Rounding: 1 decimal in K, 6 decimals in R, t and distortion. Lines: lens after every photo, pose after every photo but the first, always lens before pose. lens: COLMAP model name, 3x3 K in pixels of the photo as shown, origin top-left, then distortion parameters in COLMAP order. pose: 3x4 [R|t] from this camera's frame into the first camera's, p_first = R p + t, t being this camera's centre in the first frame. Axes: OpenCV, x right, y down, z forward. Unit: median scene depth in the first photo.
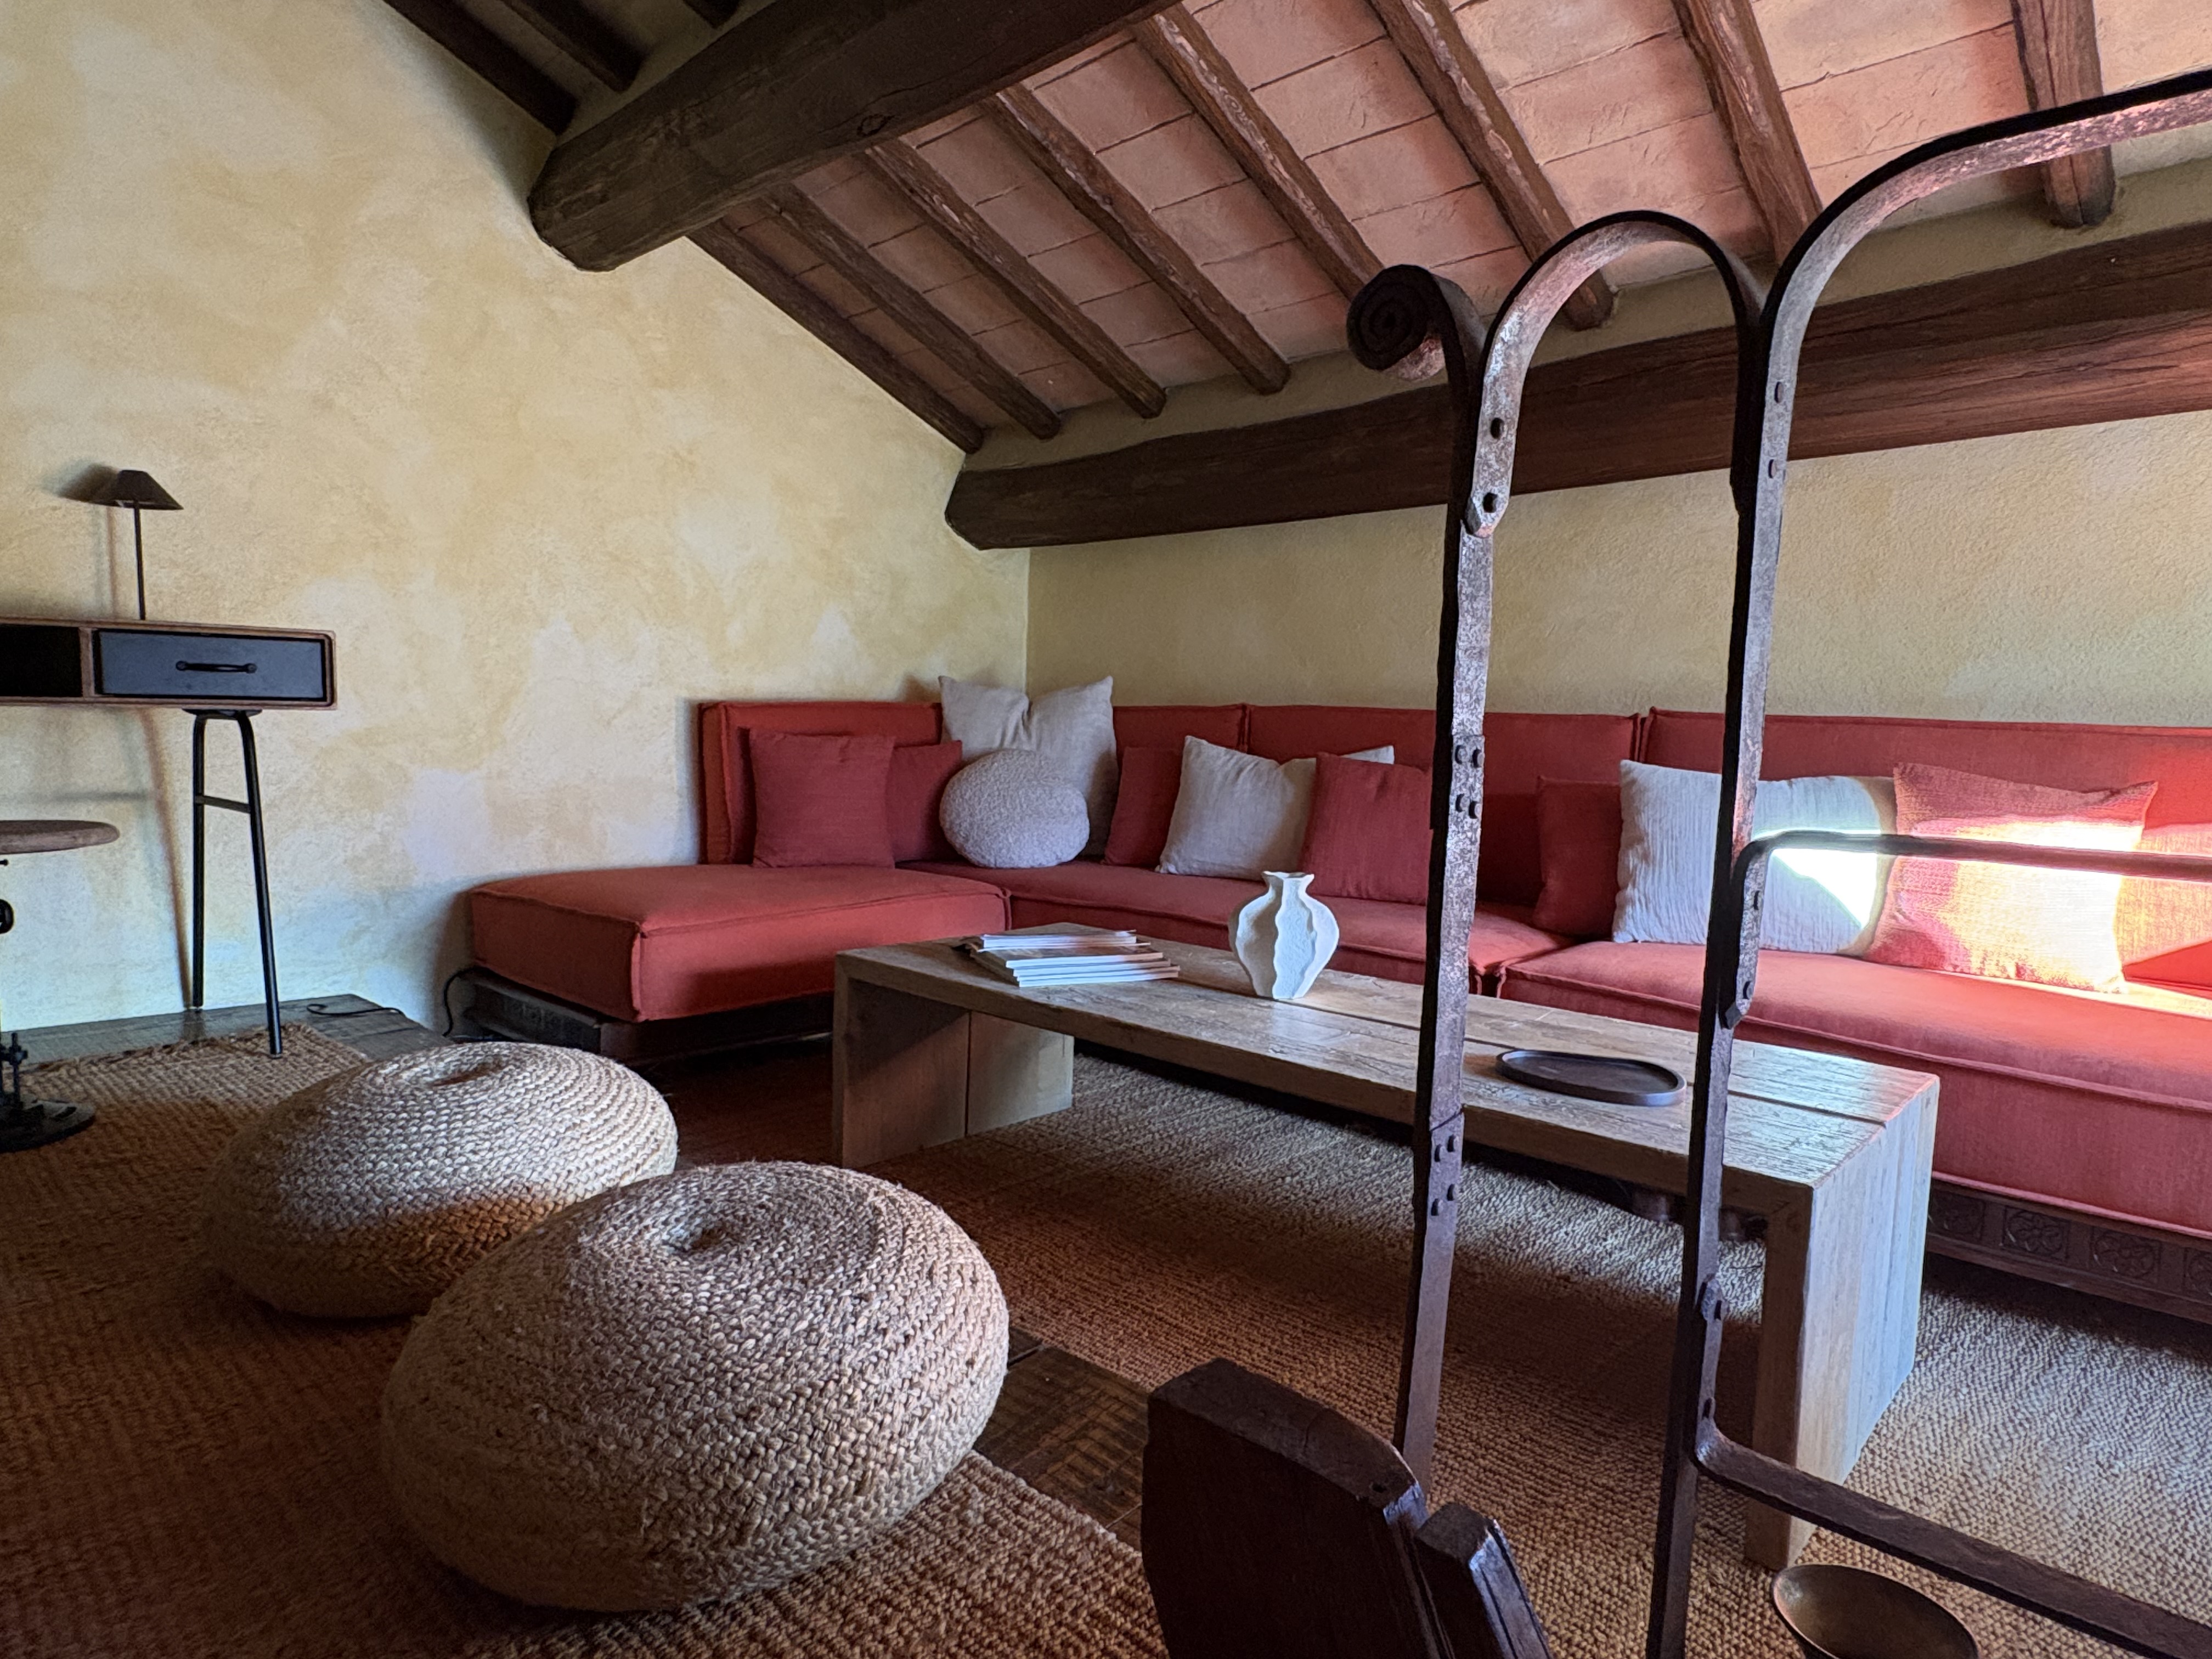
lens RADIAL K [[1267.2, 0, 1109.7], [0, 1267.2, 852.9], [0, 0, 1]] dist [-0.000877, -0.000172]
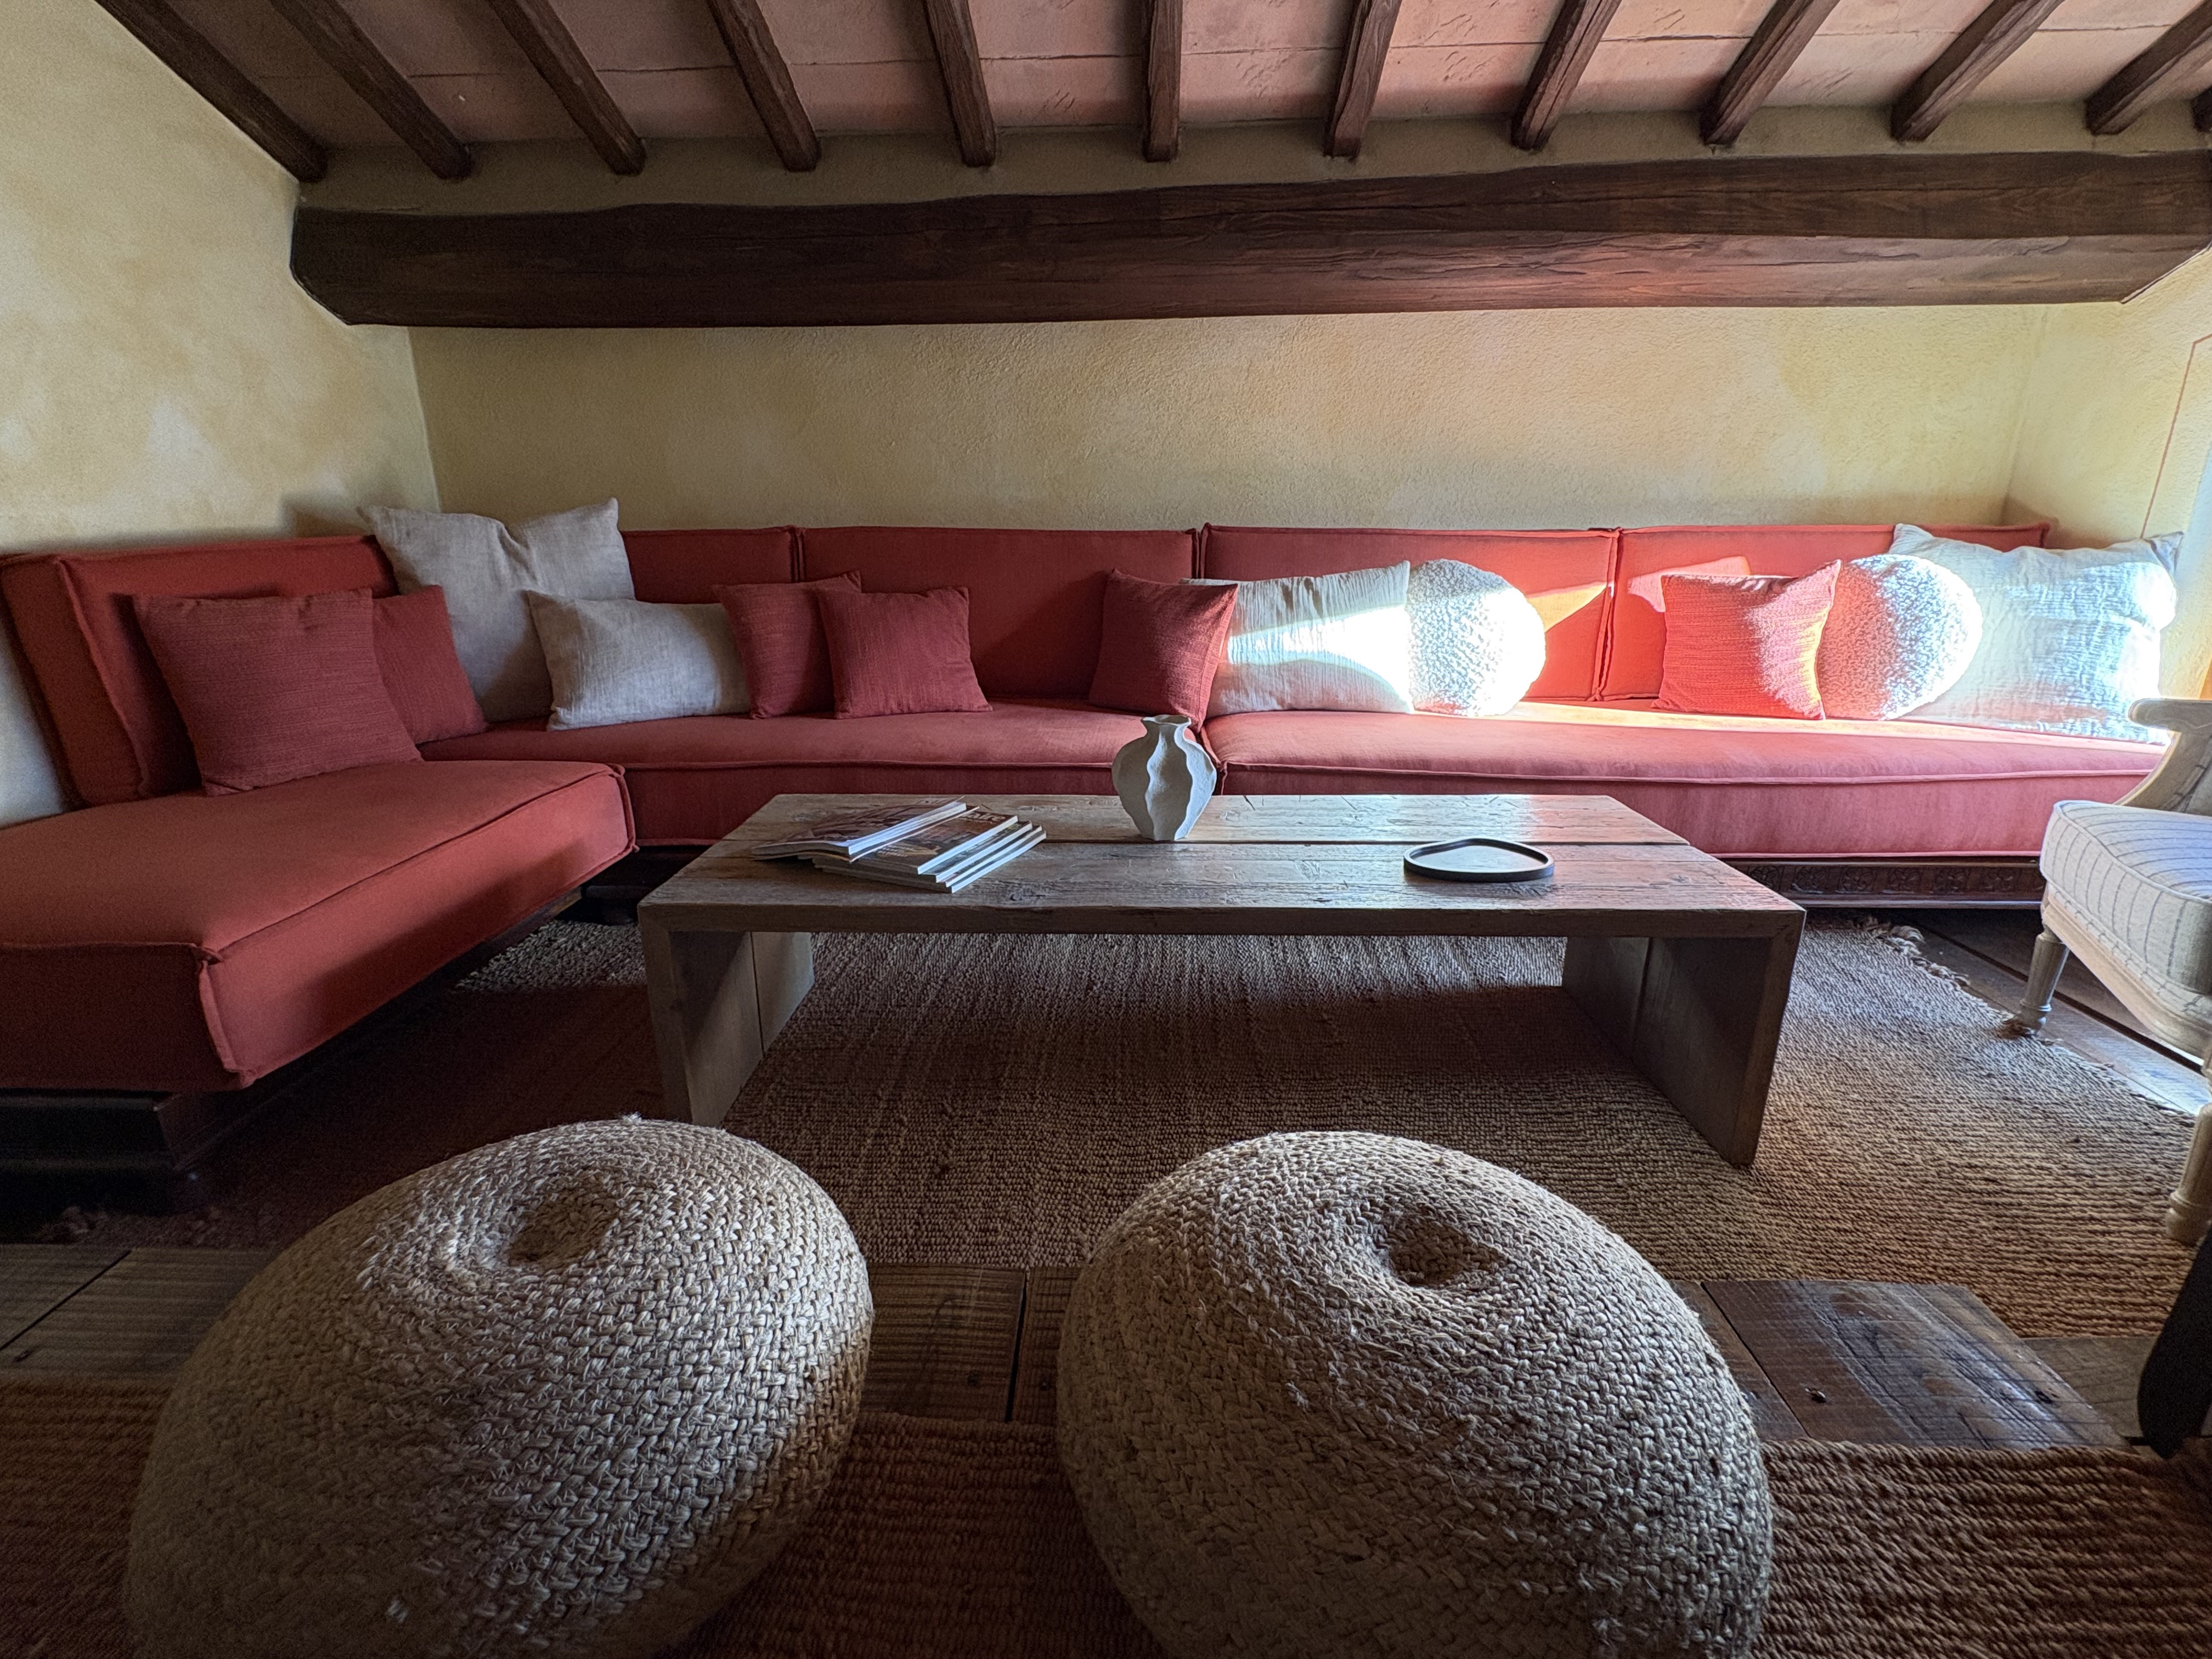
lens RADIAL K [[1000.5, 0, 1102.6], [0, 1000.5, 835.1], [0, 0, 1]] dist [-0.000028, -0.000140]
pose [[0.751740, -0.228166, 0.618731, -0.257936], [0.091211, 0.965195, 0.245112, -0.058956], [-0.653122, -0.127826, 0.746386, 0.260755]]
